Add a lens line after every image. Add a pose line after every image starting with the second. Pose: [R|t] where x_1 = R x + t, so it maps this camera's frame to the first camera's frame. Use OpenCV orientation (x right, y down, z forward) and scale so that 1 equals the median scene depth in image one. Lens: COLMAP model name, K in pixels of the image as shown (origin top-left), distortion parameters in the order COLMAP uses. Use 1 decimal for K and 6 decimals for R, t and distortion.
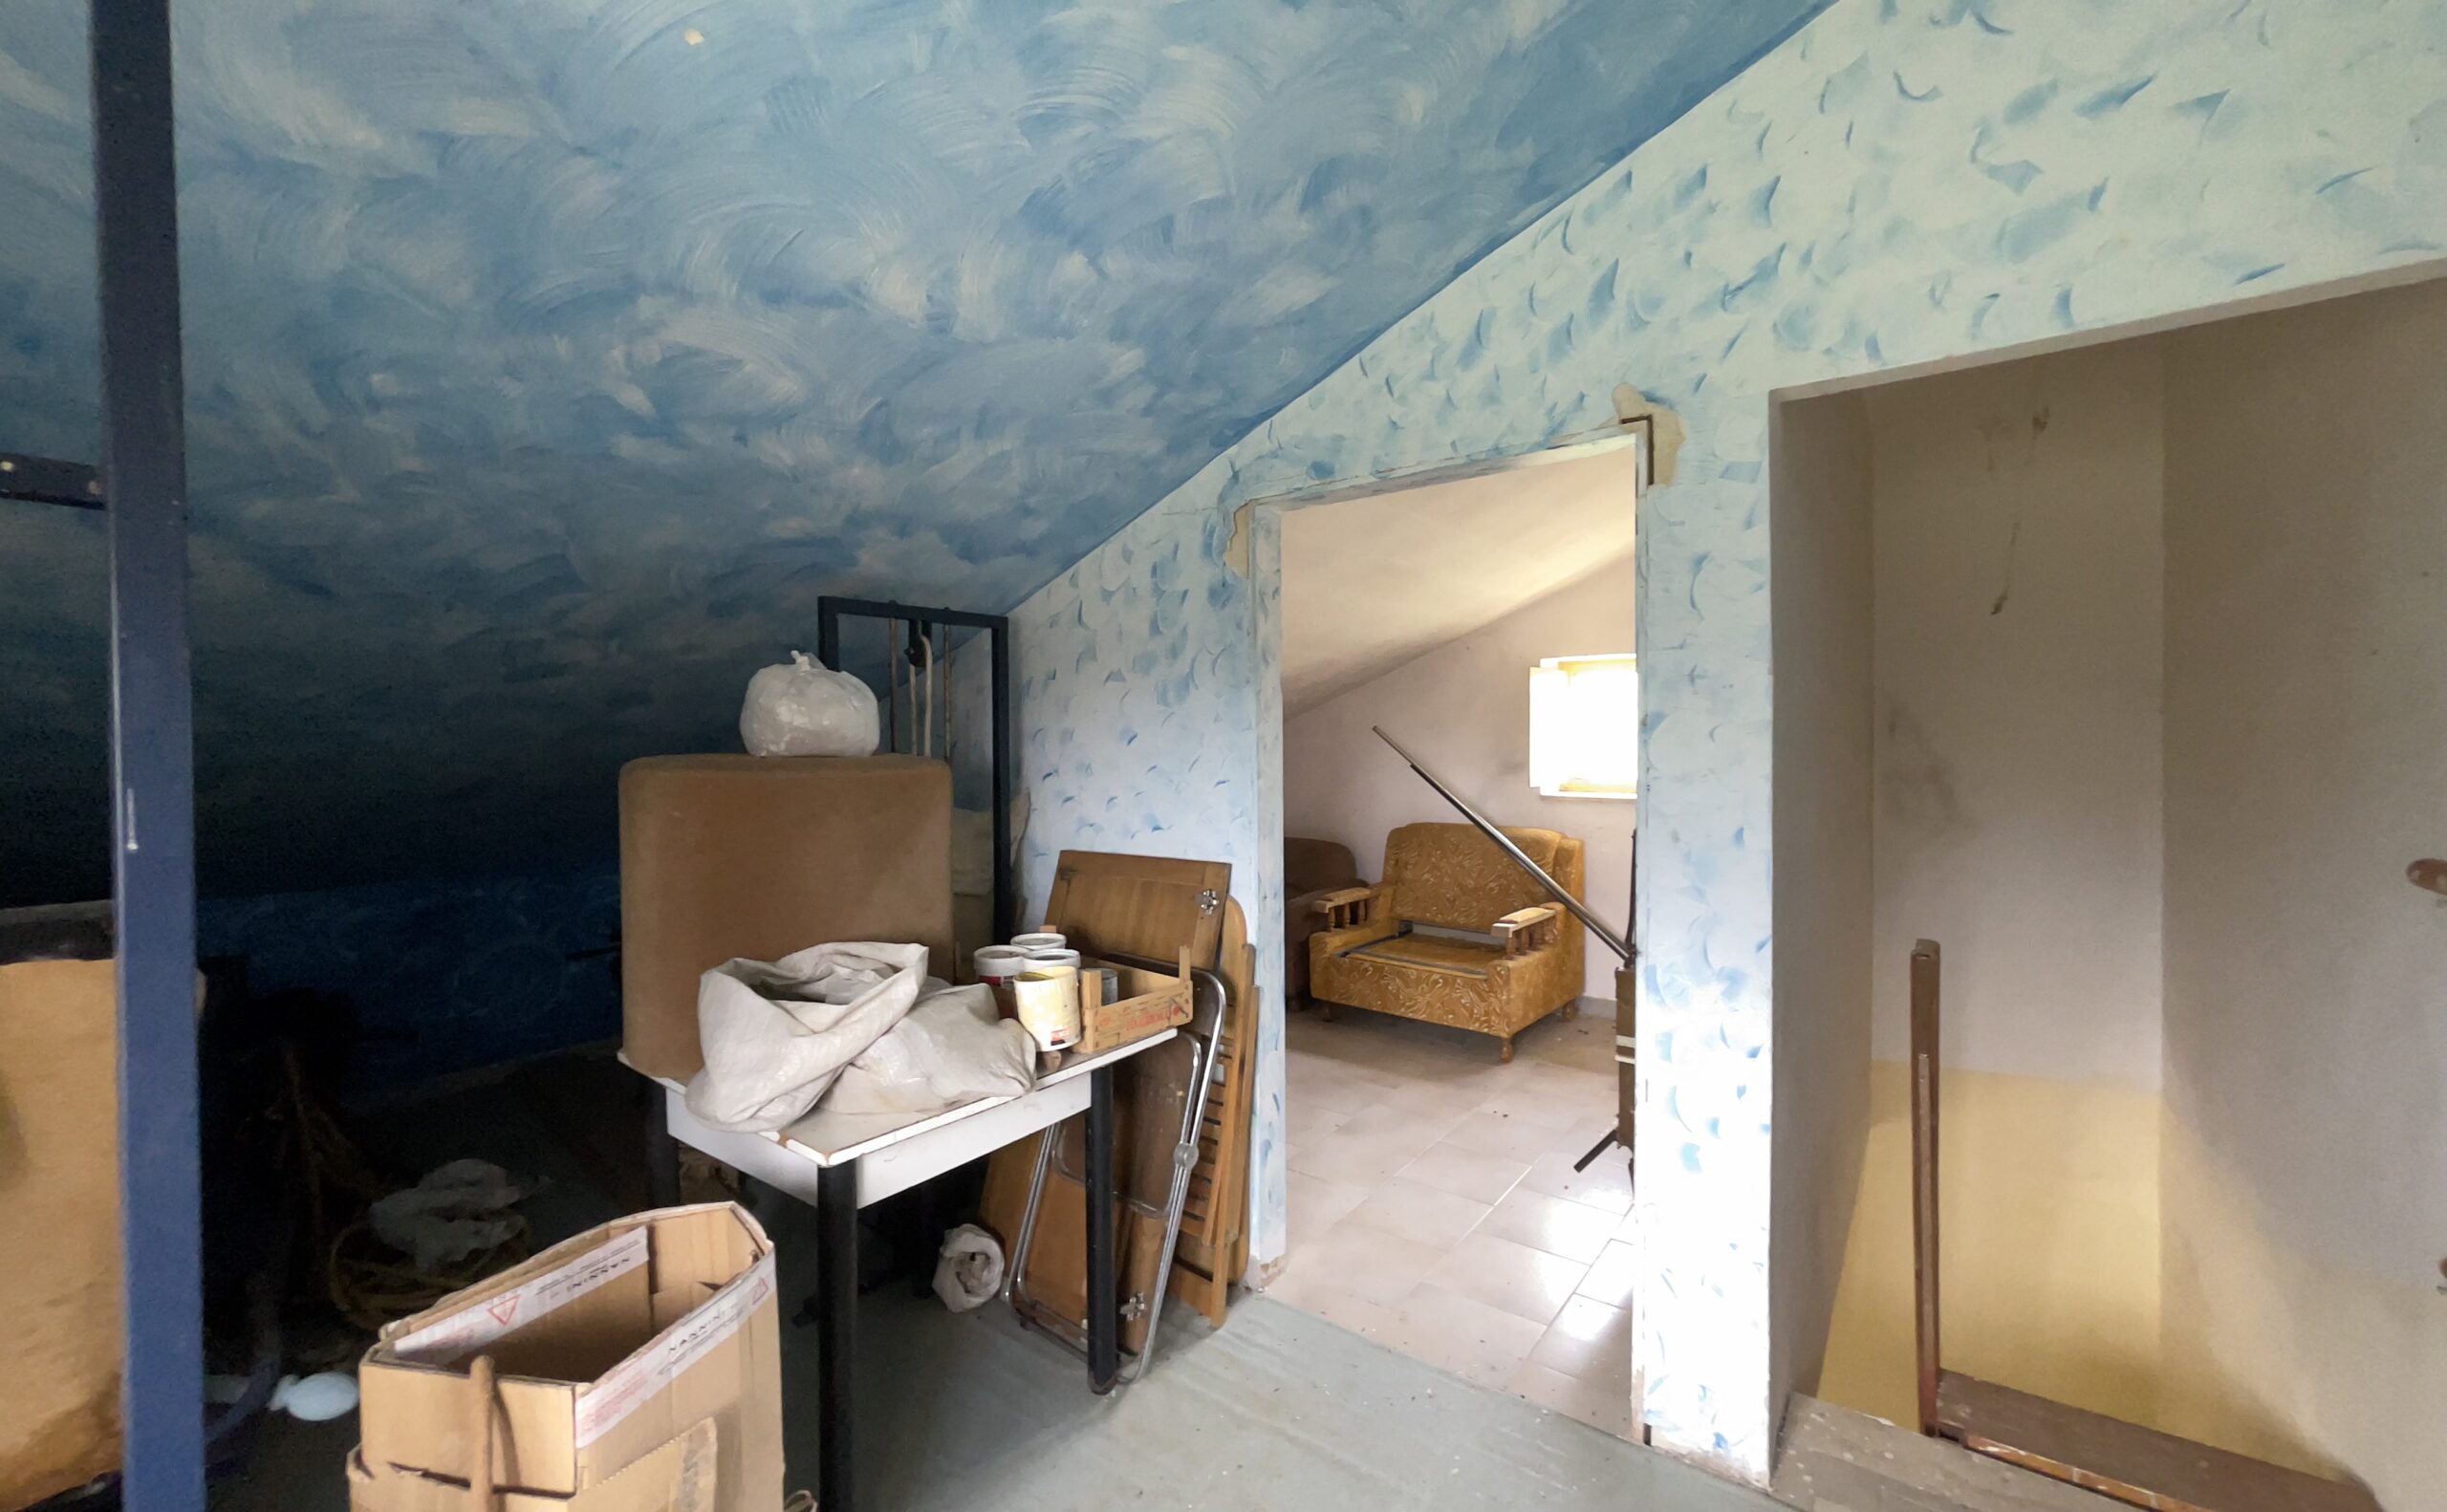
lens RADIAL K [[971.9, 0, 1217.9], [0, 971.9, 757.5], [0, 0, 1]] dist [-0.009963, 0.009998]
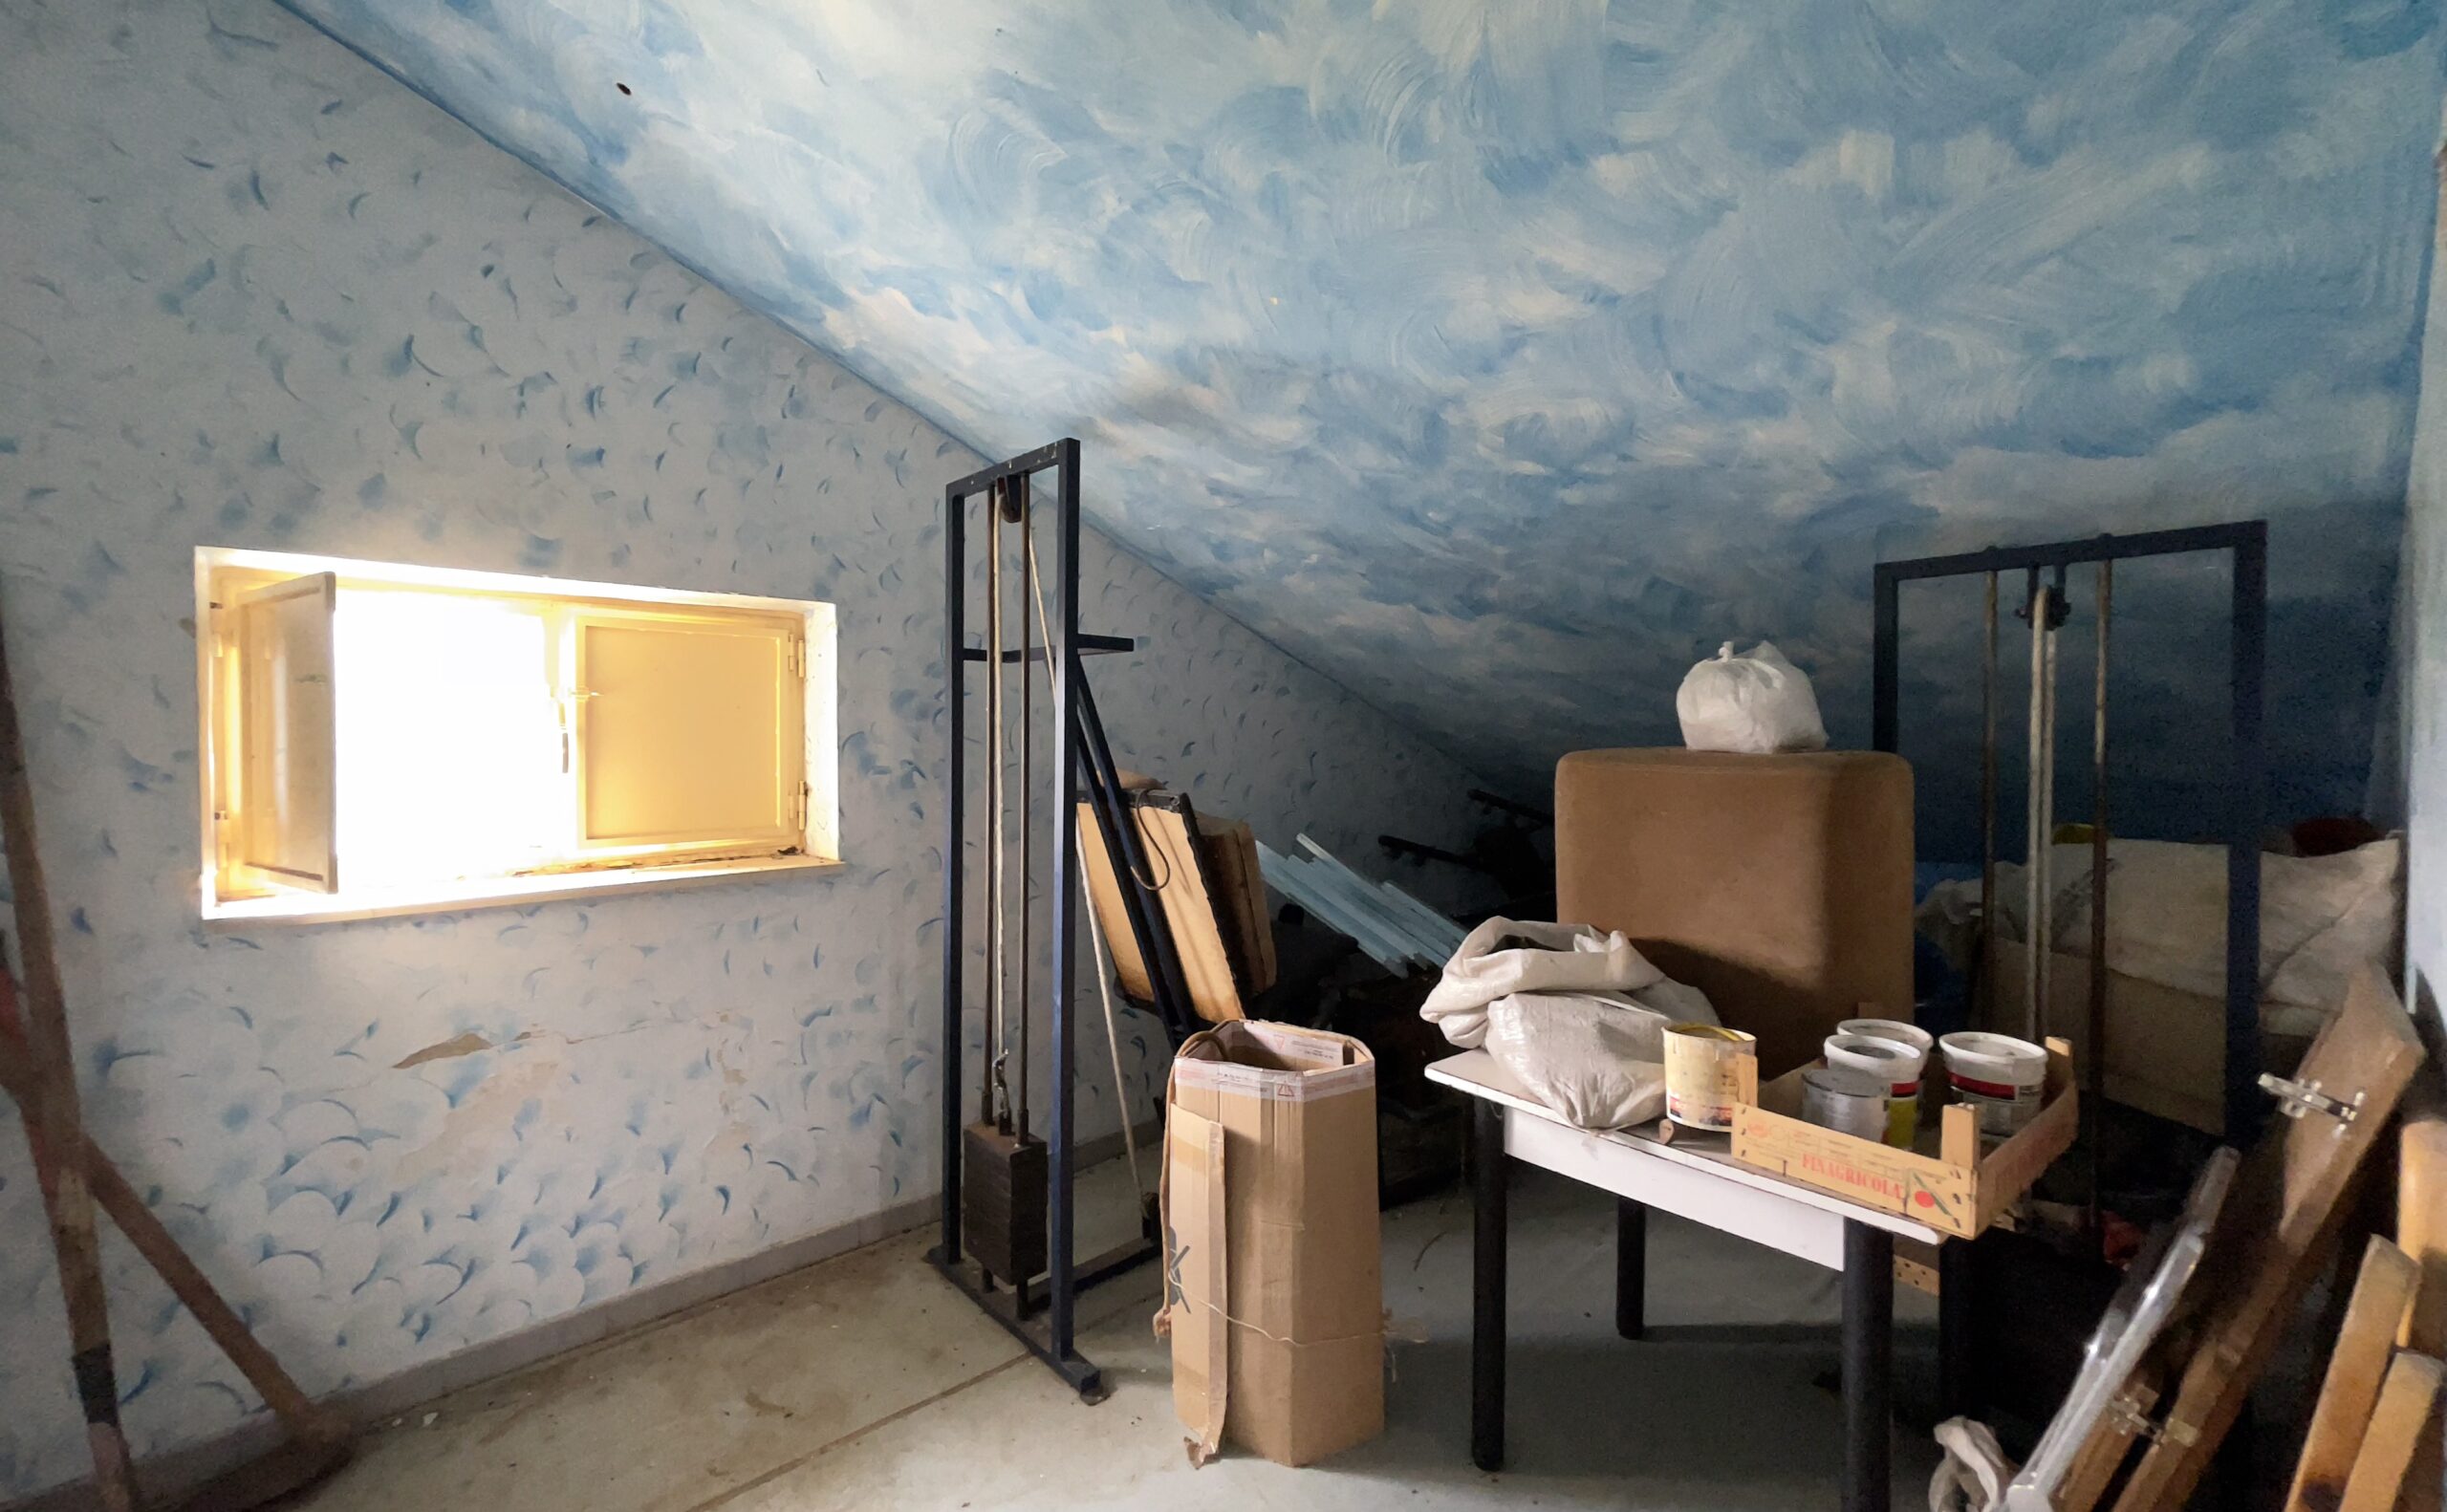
lens RADIAL K [[971.9, 0, 1217.9], [0, 971.9, 757.5], [0, 0, 1]] dist [-0.009963, 0.009998]
pose [[-0.186574, 0.036098, -0.981777, 0.676238], [-0.021015, 0.998949, 0.040723, -0.025746], [0.982216, 0.028230, -0.185620, 0.753605]]
